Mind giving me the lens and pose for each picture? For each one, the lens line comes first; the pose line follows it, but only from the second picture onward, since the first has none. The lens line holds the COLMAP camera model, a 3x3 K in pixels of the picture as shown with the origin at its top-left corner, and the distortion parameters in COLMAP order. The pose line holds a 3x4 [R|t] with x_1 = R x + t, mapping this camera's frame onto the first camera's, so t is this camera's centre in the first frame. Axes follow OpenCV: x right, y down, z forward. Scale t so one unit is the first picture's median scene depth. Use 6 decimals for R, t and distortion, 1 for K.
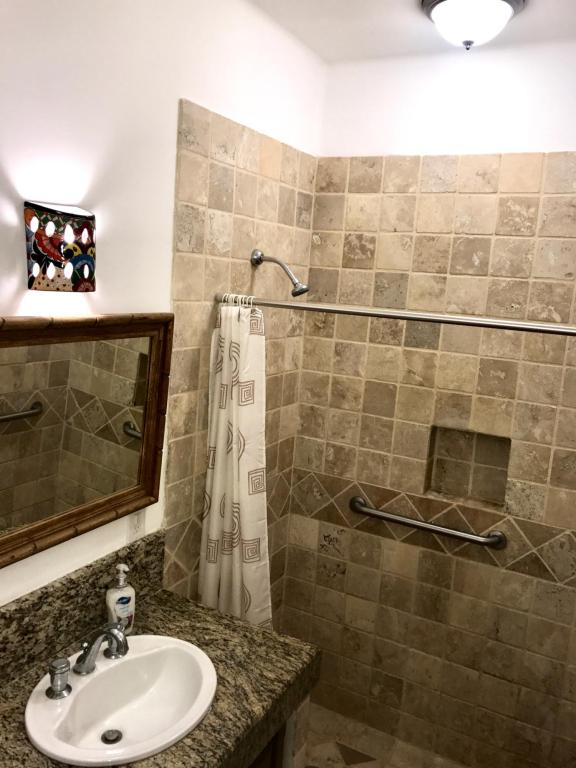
lens RADIAL K [[635.3, 0, 288.0], [0, 635.3, 384.0], [0, 0, 1]] dist [0.092751, -0.121076]
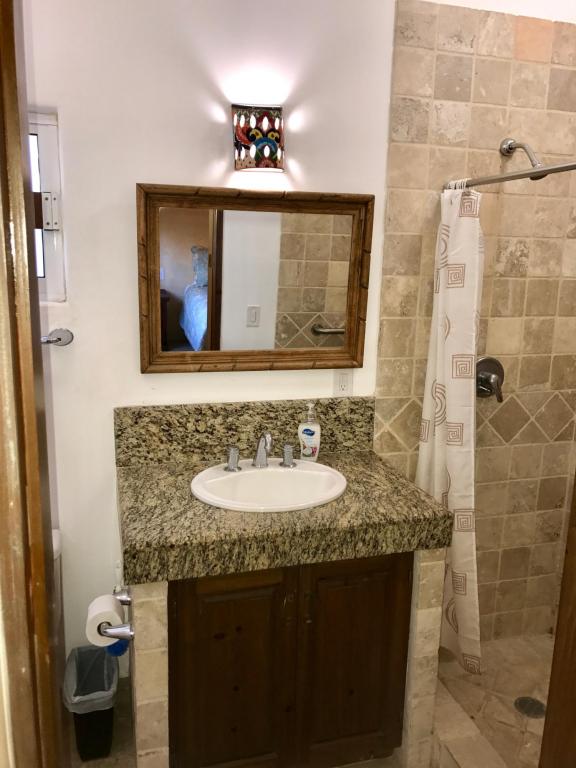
lens RADIAL K [[616.5, 0, 288.0], [0, 616.5, 384.0], [0, 0, 1]] dist [0.011830, 0.006807]
pose [[0.698570, 0.096719, -0.708975, 0.488977], [-0.094603, 0.994609, 0.042471, 0.178292], [0.709260, 0.037402, 0.703954, 0.125315]]
